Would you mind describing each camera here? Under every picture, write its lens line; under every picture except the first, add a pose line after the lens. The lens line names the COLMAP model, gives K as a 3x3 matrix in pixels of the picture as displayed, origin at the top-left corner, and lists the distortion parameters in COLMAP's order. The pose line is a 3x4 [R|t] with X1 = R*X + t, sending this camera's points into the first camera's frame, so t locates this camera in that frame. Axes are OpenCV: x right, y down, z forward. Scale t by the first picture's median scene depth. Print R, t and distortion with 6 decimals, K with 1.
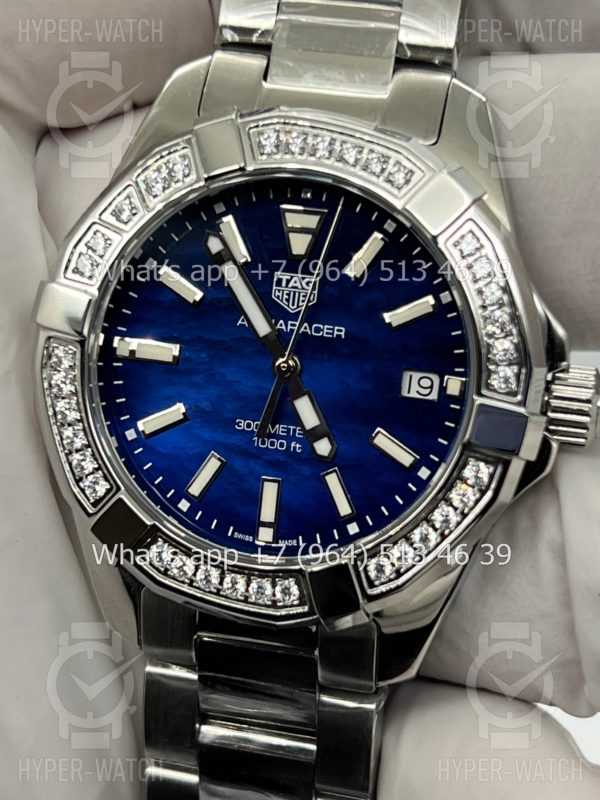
lens RADIAL K [[1897.3, 0, 300.0], [0, 1897.3, 400.0], [0, 0, 1]] dist [0.213968, -0.645616]
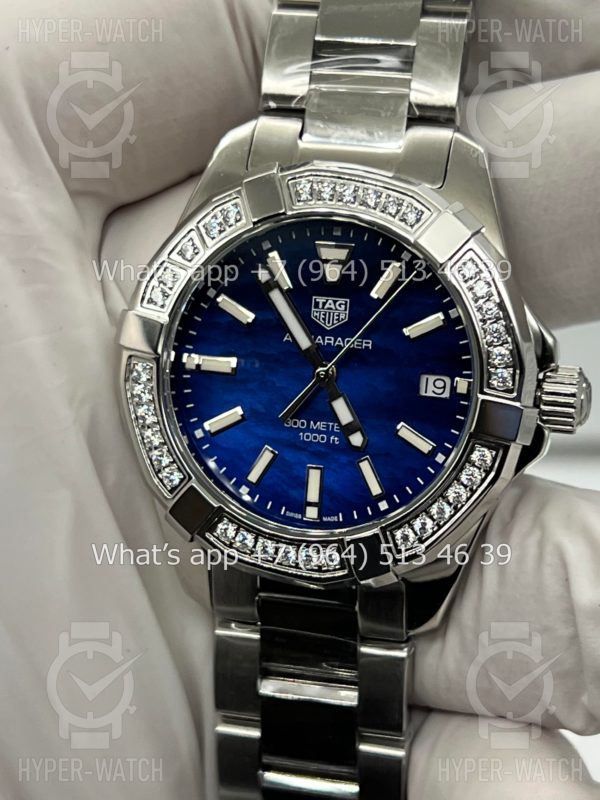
lens RADIAL K [[1897.3, 0, 300.0], [0, 1897.3, 400.0], [0, 0, 1]] dist [0.213968, -0.645616]
pose [[0.998818, -0.029514, -0.038626, 0.023614], [0.029566, 0.999563, 0.000778, -0.002367], [0.038586, -0.001919, 0.999253, -0.216463]]
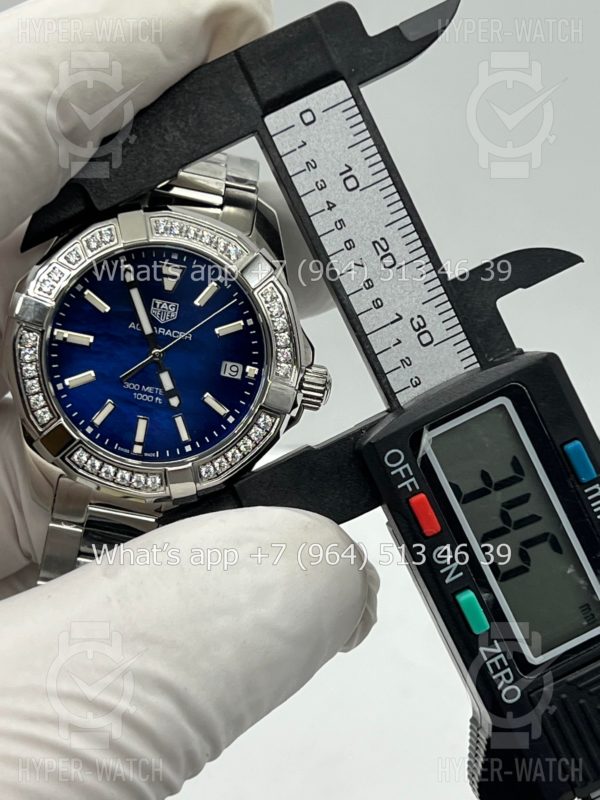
lens RADIAL K [[1897.3, 0, 300.0], [0, 1897.3, 400.0], [0, 0, 1]] dist [0.213968, -0.645616]
pose [[0.949151, 0.063065, 0.308441, -0.419534], [-0.071770, 0.997277, 0.016949, -0.014476], [-0.306532, -0.038224, 0.951093, -0.704368]]
